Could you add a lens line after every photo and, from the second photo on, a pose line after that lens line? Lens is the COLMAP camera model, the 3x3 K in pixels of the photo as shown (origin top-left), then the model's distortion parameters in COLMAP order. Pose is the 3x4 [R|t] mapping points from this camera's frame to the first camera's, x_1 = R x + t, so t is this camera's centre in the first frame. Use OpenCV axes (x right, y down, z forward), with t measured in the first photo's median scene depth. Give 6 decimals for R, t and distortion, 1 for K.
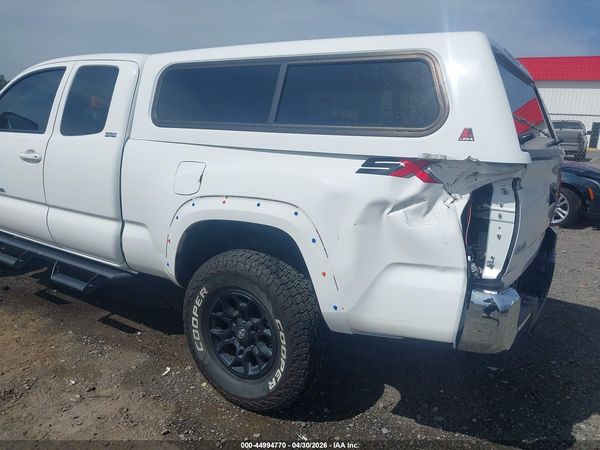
lens RADIAL K [[479.5, 0, 309.0], [0, 479.5, 222.7], [0, 0, 1]] dist [0.032036, -0.042574]
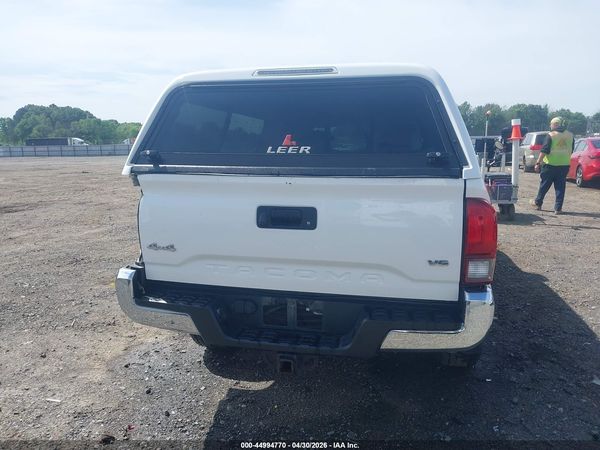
lens RADIAL K [[479.5, 0, 309.0], [0, 479.5, 222.7], [0, 0, 1]] dist [0.032036, -0.042574]
pose [[0.321017, 0.097776, -0.942013, 1.437227], [-0.163053, 0.985510, 0.046726, -0.105918], [0.932932, 0.138598, 0.332308, 0.795200]]
